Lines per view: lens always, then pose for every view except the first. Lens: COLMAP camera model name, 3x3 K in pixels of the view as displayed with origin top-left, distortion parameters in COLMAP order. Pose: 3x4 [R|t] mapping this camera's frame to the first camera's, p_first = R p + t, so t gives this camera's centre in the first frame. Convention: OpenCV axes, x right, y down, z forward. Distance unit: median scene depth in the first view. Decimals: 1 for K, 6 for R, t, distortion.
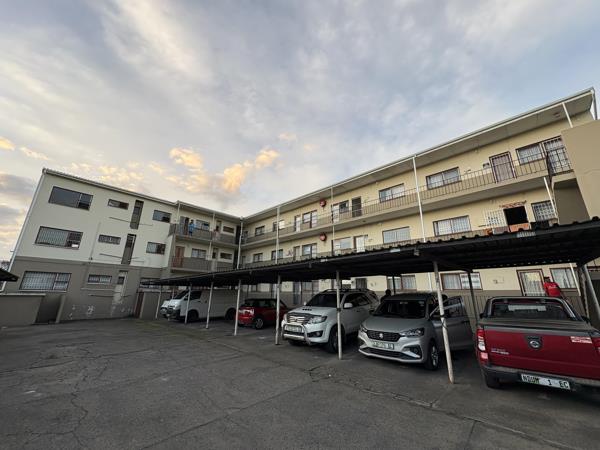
lens RADIAL K [[240.0, 0, 301.4], [0, 240.0, 224.6], [0, 0, 1]] dist [0.004020, -0.000087]
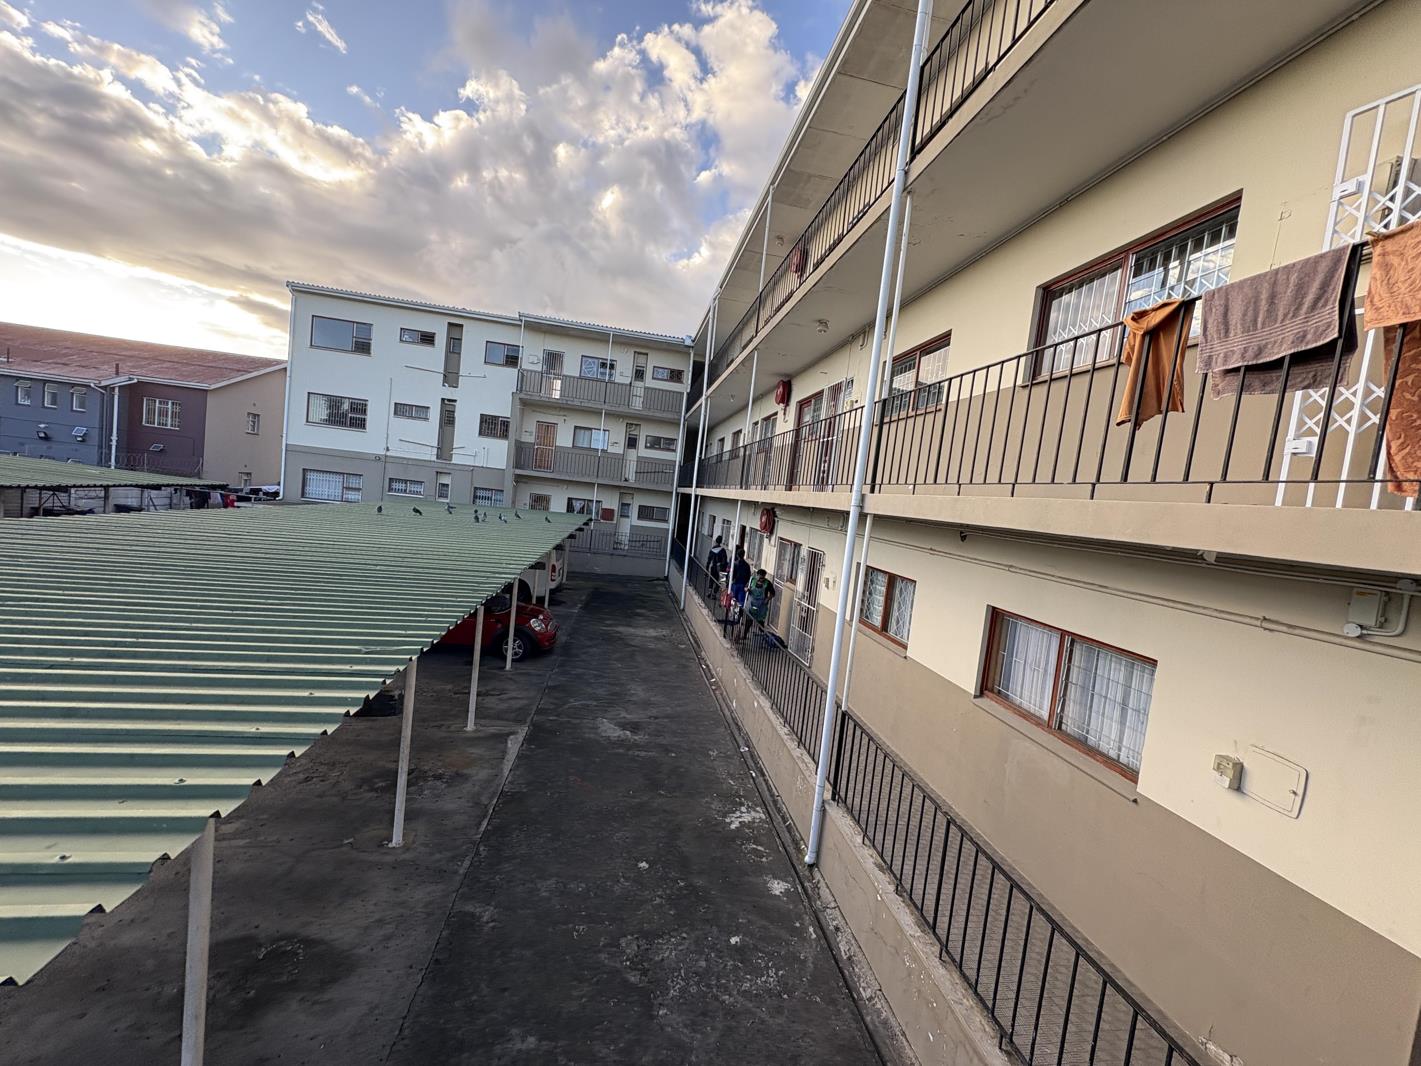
lens RADIAL K [[568.4, 0, 710.2], [0, 568.4, 529.2], [0, 0, 1]] dist [0.004020, -0.000087]
pose [[0.796727, 0.108607, -0.594500, 0.423439], [0.076536, 0.957665, 0.277524, 0.013596], [0.599473, -0.266611, 0.754686, 0.374570]]
